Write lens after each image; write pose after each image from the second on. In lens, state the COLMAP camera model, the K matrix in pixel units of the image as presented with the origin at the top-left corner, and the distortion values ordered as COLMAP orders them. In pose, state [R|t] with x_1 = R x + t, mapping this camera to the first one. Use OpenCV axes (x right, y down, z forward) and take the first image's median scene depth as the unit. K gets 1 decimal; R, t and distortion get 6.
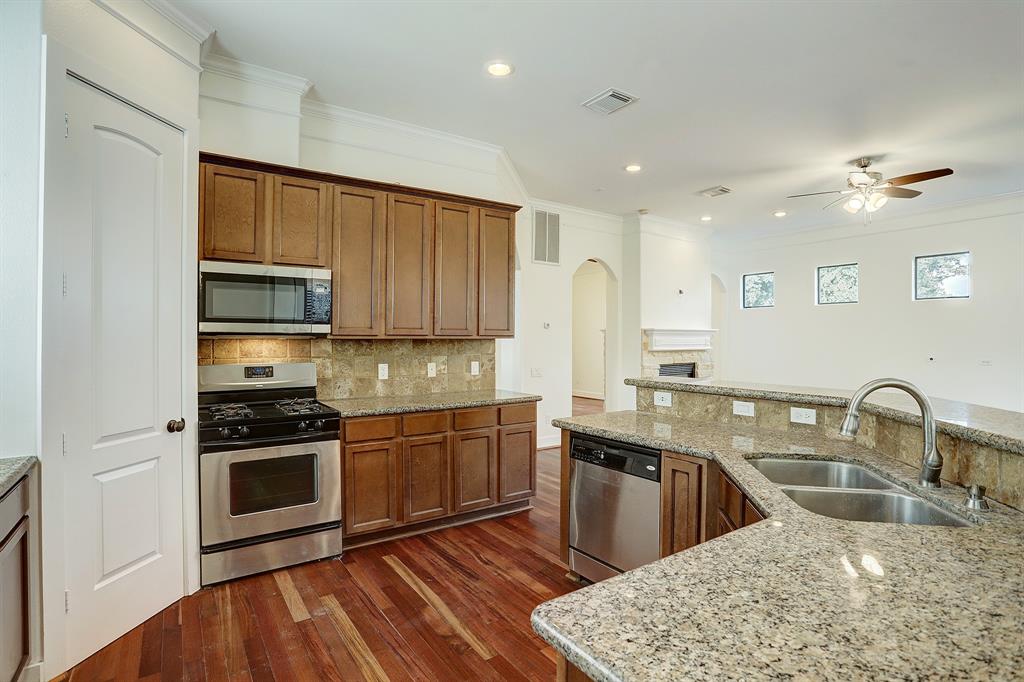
lens RADIAL K [[500.3, 0, 518.2], [0, 500.3, 338.2], [0, 0, 1]] dist [-0.048010, 0.010846]
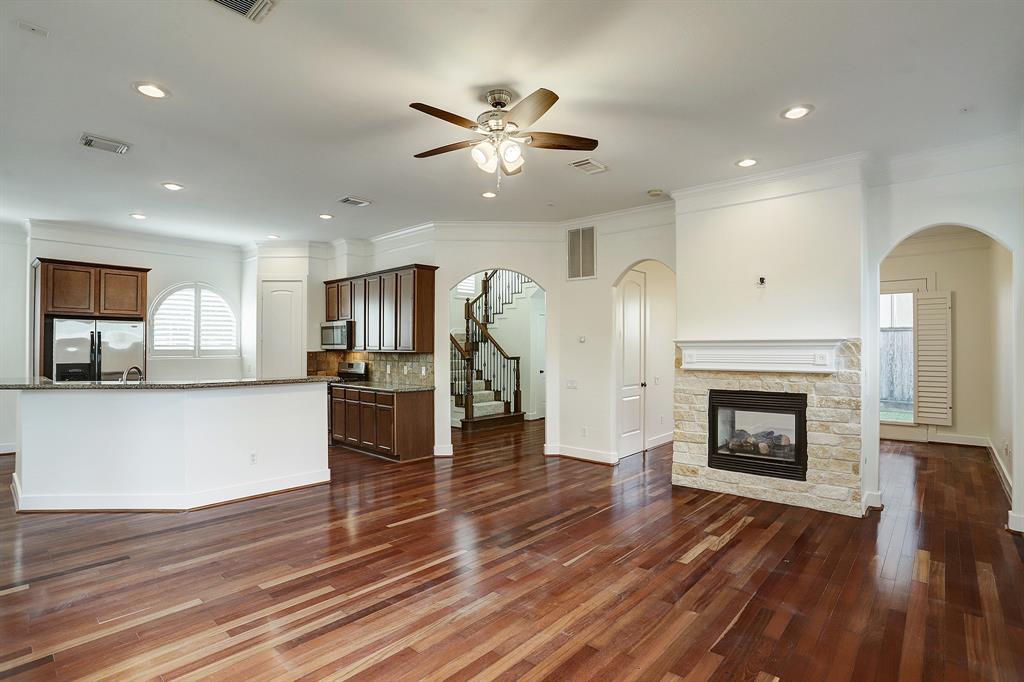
lens RADIAL K [[500.3, 0, 504.9], [0, 500.3, 343.7], [0, 0, 1]] dist [-0.048010, 0.010846]
pose [[0.216855, -0.009246, -0.976160, 1.637179], [-0.000282, 0.999955, -0.009534, -0.010861], [0.976204, 0.002343, 0.216843, 1.004614]]
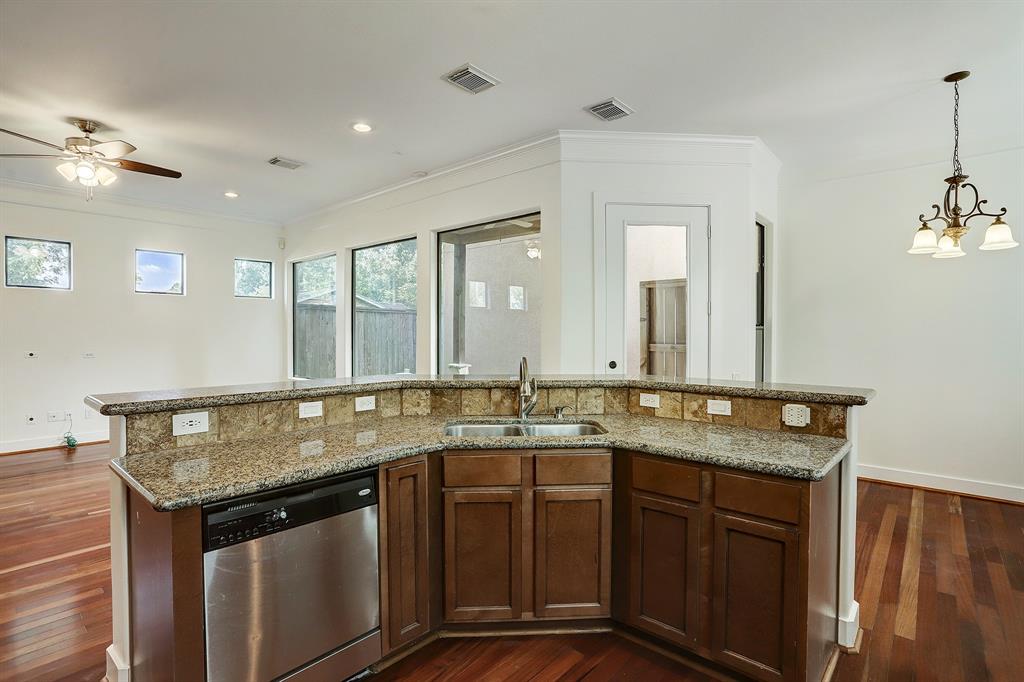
lens RADIAL K [[500.3, 0, 506.5], [0, 500.3, 334.9], [0, 0, 1]] dist [-0.048010, 0.010846]
pose [[-0.213325, -0.006456, 0.976960, -0.329562], [-0.000936, 0.999979, 0.006403, -0.000764], [-0.976981, 0.000452, -0.213327, 0.544794]]
